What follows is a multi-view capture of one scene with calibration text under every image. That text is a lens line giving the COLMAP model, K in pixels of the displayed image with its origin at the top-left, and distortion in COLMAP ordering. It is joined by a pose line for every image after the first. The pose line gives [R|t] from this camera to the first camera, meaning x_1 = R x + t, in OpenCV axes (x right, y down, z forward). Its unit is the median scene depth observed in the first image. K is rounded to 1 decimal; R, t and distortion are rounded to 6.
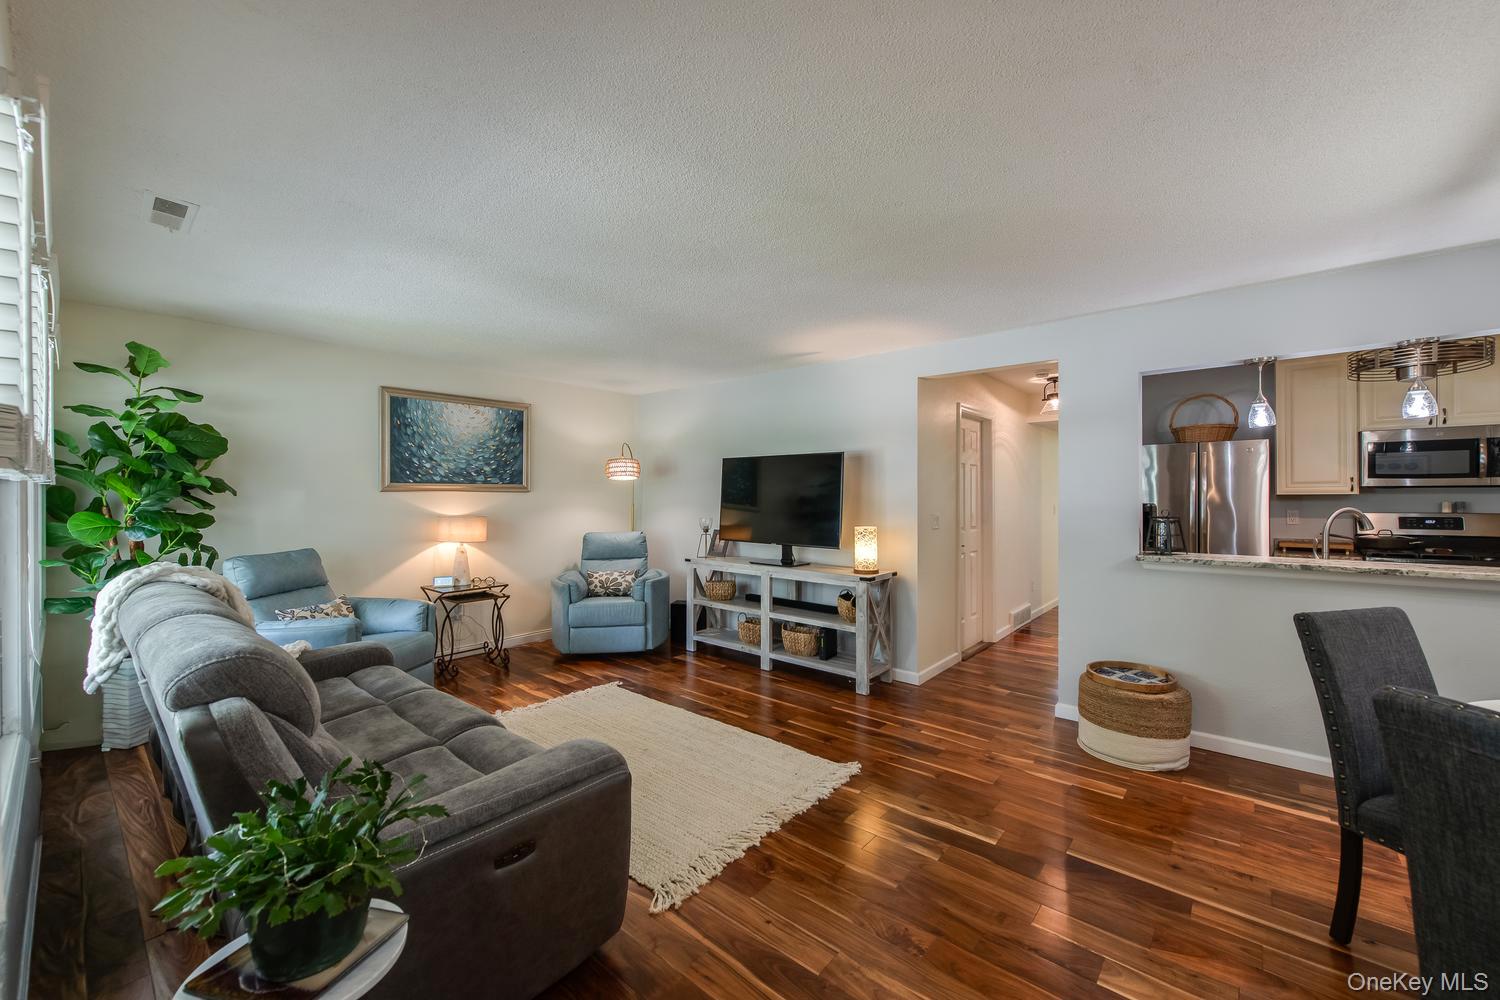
lens RADIAL K [[592.6, 0, 746.2], [0, 592.6, 496.8], [0, 0, 1]] dist [0.010366, -0.004627]
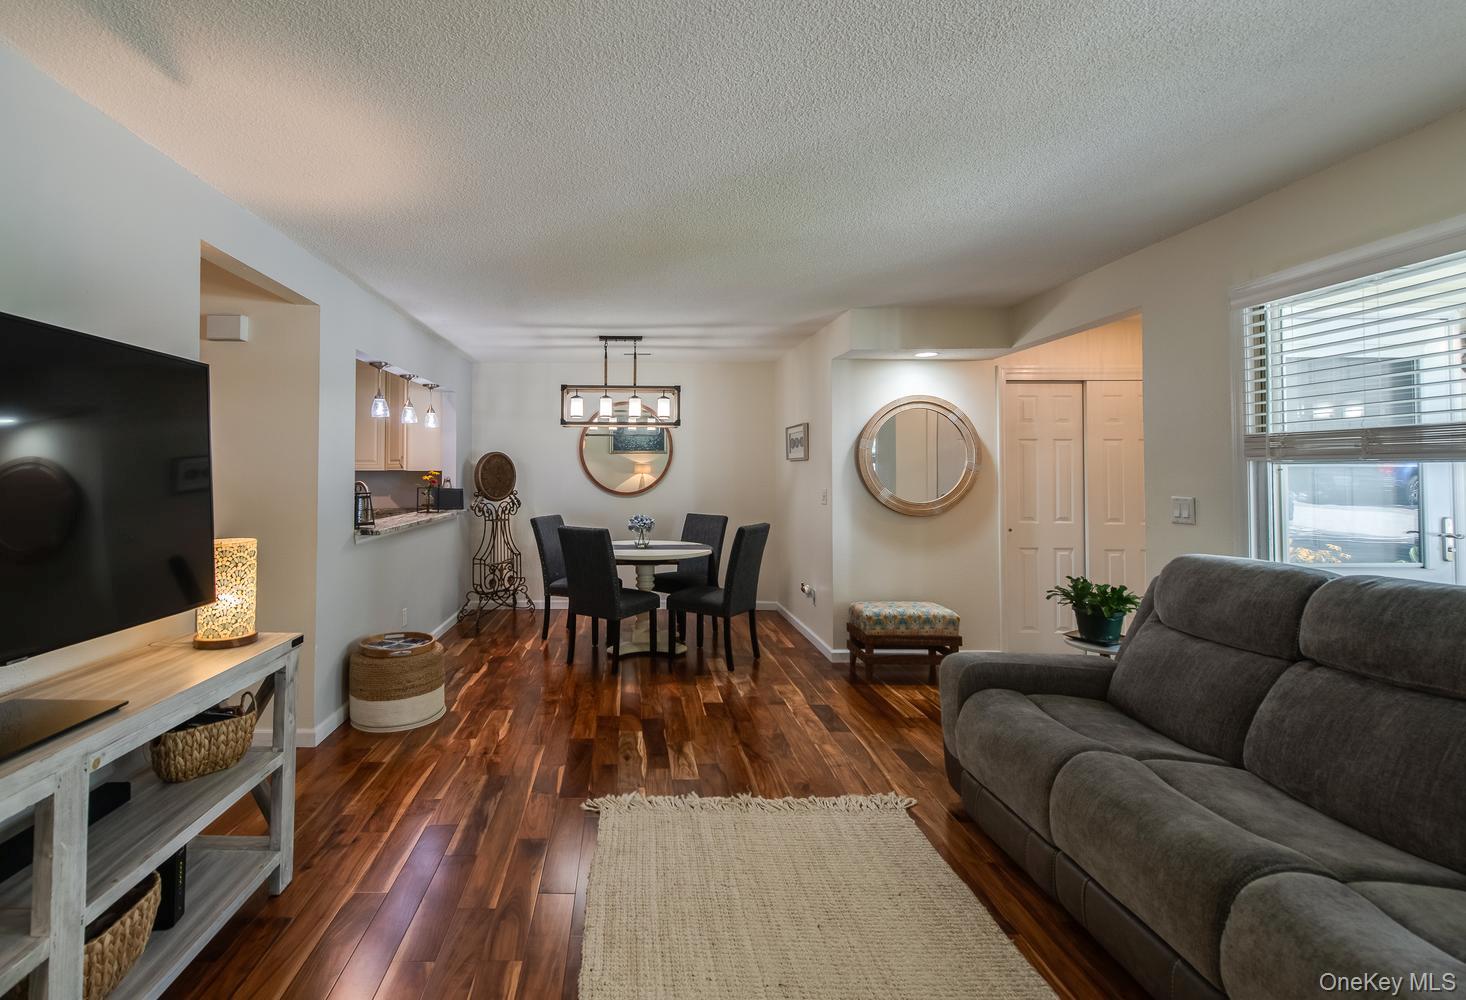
lens RADIAL K [[645.2, 0, 632.7], [0, 645.2, 454.1], [0, 0, 1]] dist [0.014944, -0.001775]
pose [[-0.657093, 0.022689, 0.753468, -0.403757], [0.000107, 0.999550, -0.030005, 0.000142], [-0.753809, -0.019635, -0.656800, 1.173517]]
